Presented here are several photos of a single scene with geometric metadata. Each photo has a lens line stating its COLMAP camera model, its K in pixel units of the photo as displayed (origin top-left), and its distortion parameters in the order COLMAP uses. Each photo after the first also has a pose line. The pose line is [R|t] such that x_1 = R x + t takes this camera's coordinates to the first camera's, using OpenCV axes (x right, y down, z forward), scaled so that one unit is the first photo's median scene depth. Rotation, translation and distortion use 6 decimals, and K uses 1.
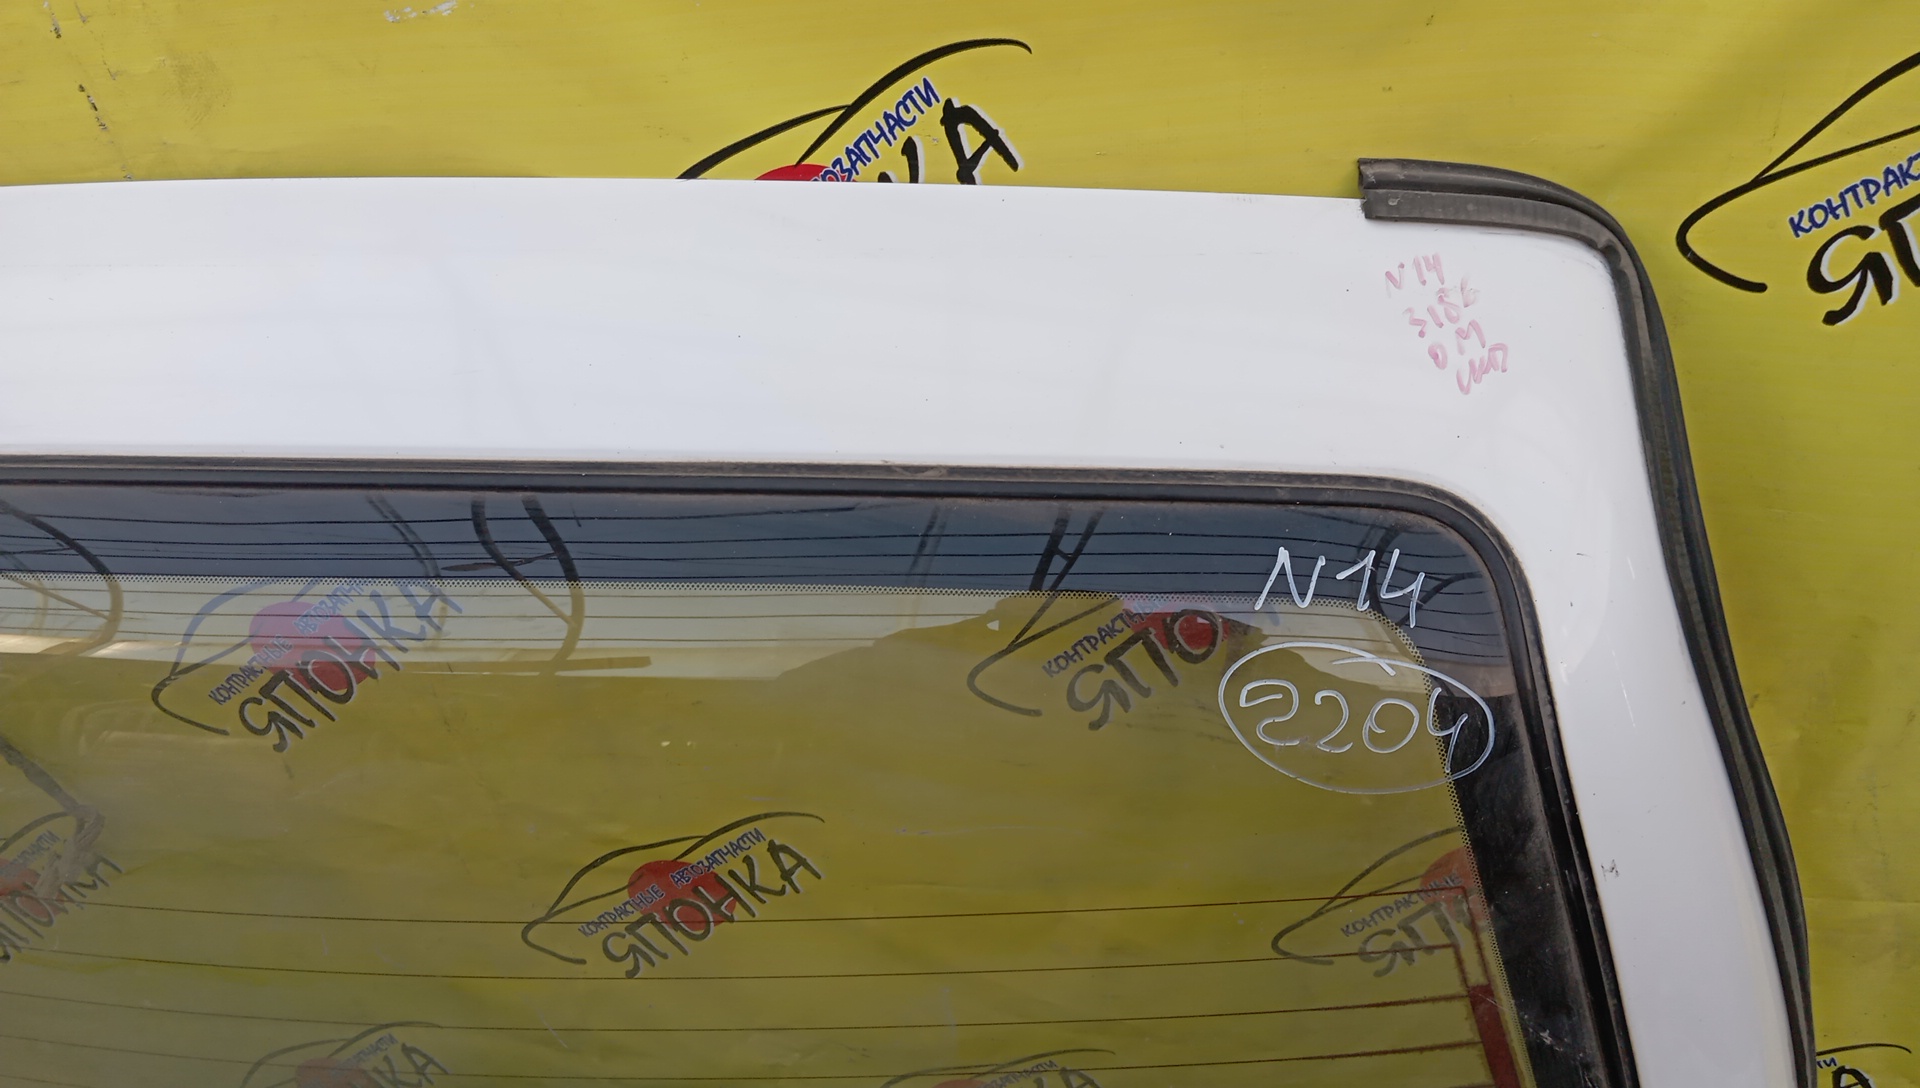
lens RADIAL K [[1575.3, 0, 960.0], [0, 1575.3, 544.0], [0, 0, 1]] dist [0.096447, -0.199185]
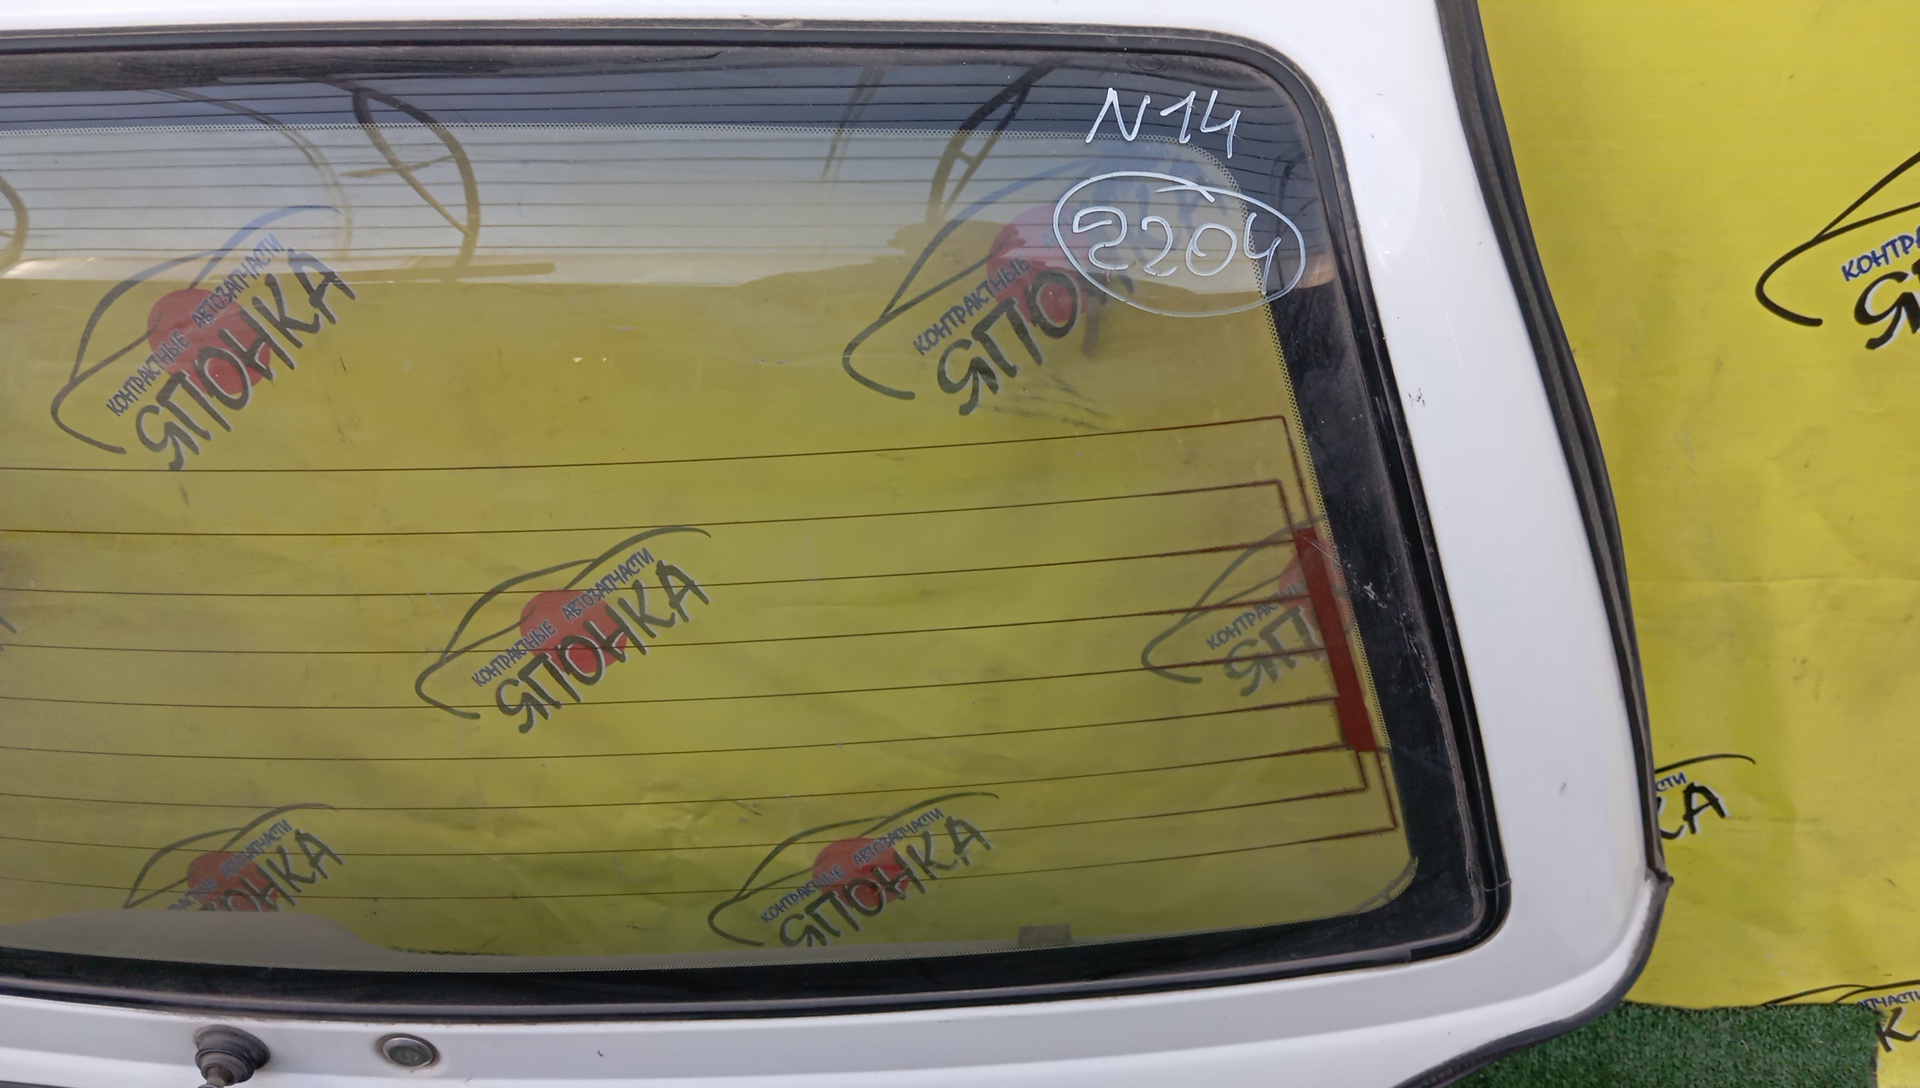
lens RADIAL K [[1575.3, 0, 960.0], [0, 1575.3, 544.0], [0, 0, 1]] dist [0.096447, -0.199185]
pose [[0.999199, -0.003543, 0.039865, 0.050049], [0.006250, 0.997667, -0.067975, 0.347852], [-0.039531, 0.068170, 0.996890, -0.053274]]
